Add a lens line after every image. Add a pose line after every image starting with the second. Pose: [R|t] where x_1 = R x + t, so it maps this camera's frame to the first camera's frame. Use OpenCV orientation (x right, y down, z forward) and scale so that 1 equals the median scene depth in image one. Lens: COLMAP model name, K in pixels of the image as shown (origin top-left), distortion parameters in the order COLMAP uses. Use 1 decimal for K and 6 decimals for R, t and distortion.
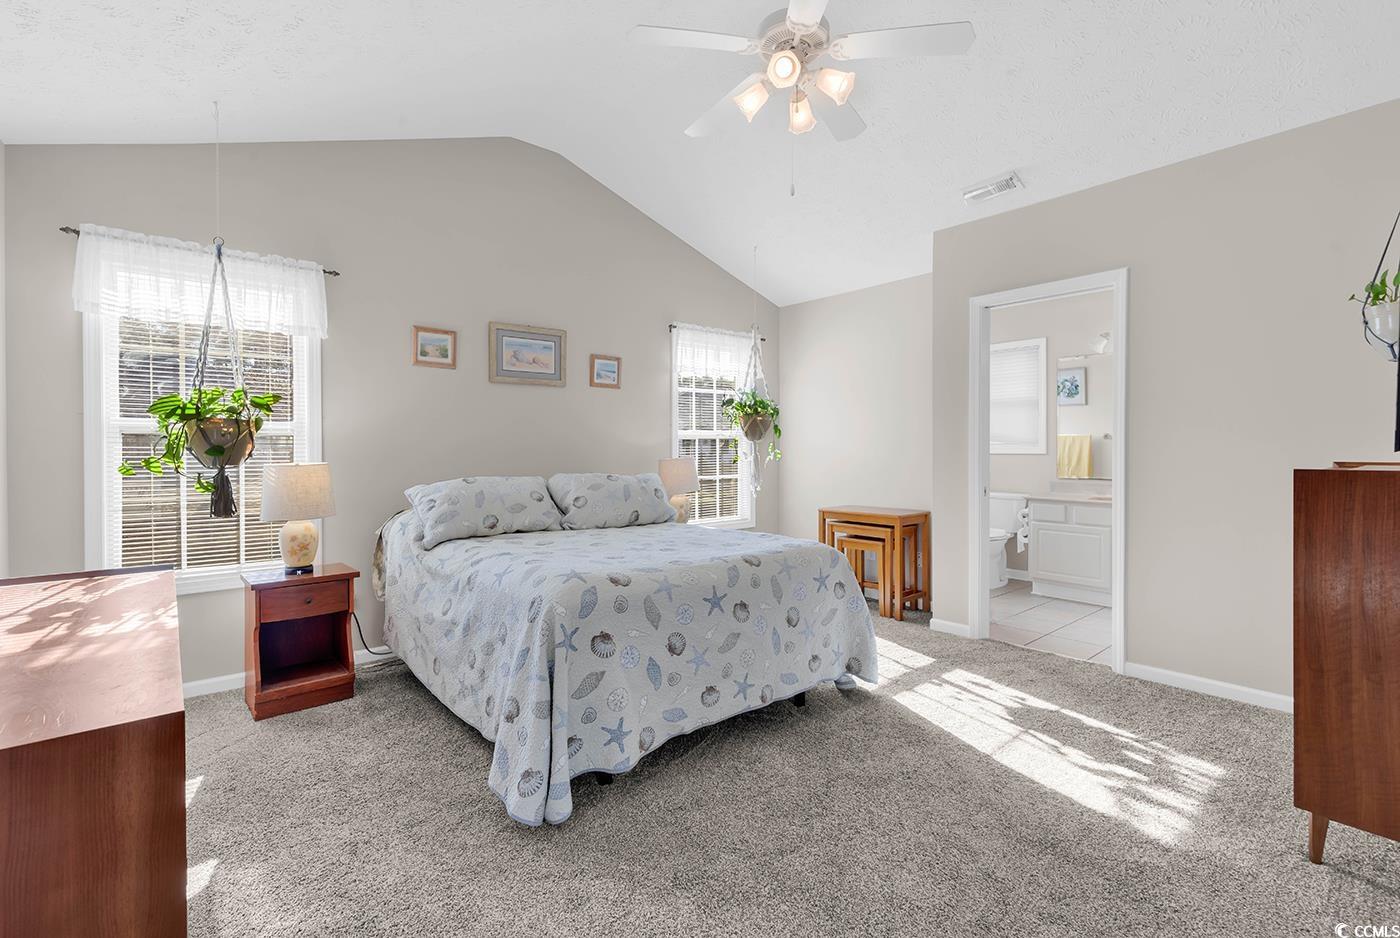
lens RADIAL K [[633.0, 0, 718.3], [0, 633.0, 452.5], [0, 0, 1]] dist [0.014131, -0.000076]
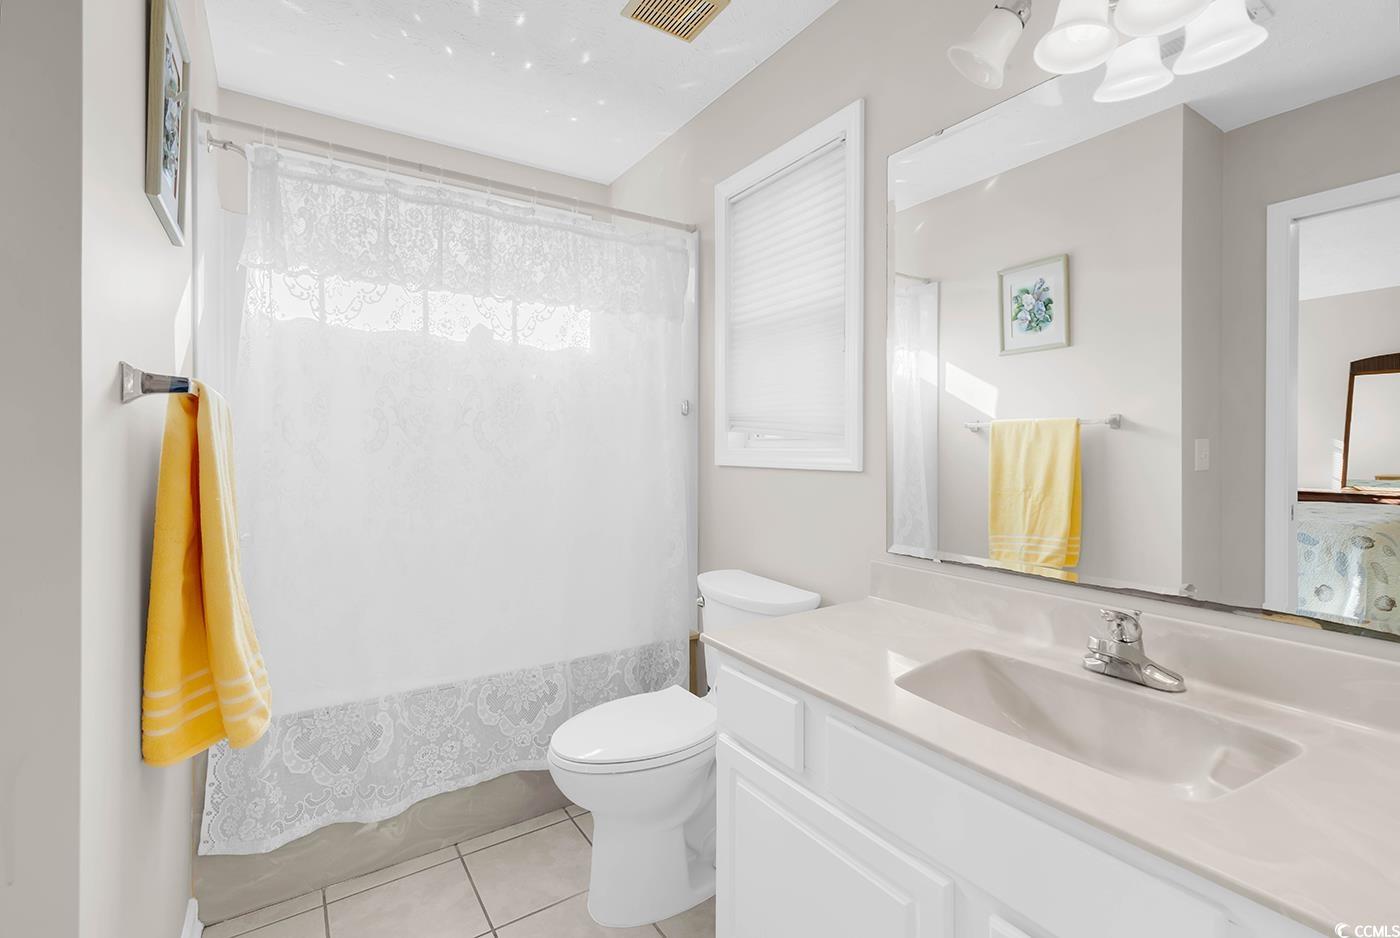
lens RADIAL K [[633.0, 0, 718.3], [0, 633.0, 452.5], [0, 0, 1]] dist [0.014131, -0.000076]
pose [[0.993595, 0.008342, -0.112688, 0.402595], [-0.007855, 0.999958, 0.004765, -0.006949], [0.112723, -0.003850, 0.993619, 0.571360]]
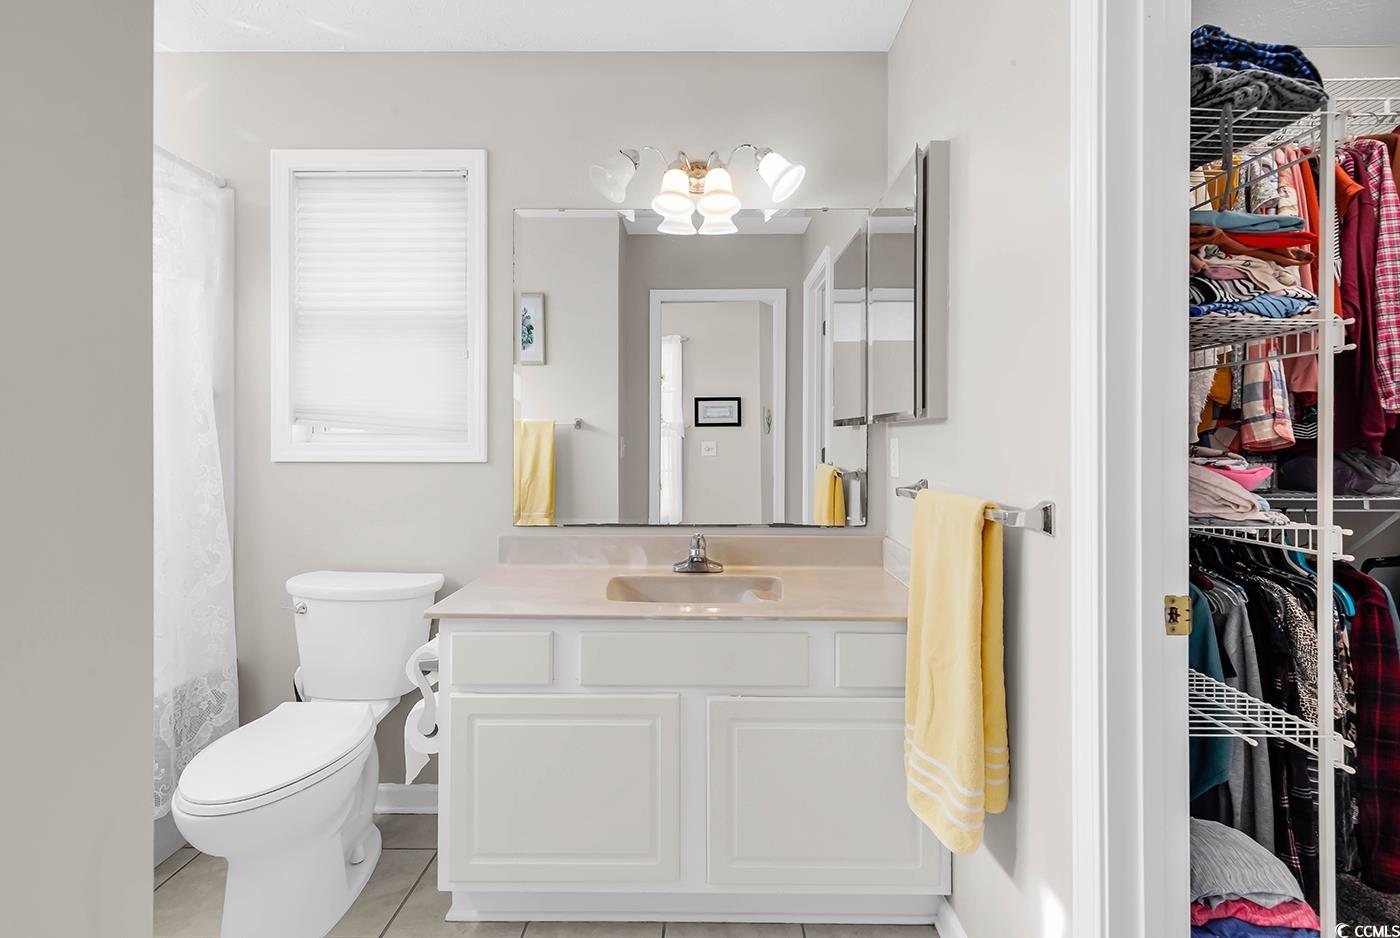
lens RADIAL K [[639.8, 0, 706.7], [0, 639.8, 451.0], [0, 0, 1]] dist [-0.002165, 0.000113]
pose [[0.660860, -0.000361, 0.750509, 0.268888], [-0.001808, 0.999996, 0.002072, -0.004482], [-0.750507, -0.002726, 0.660857, 0.550020]]
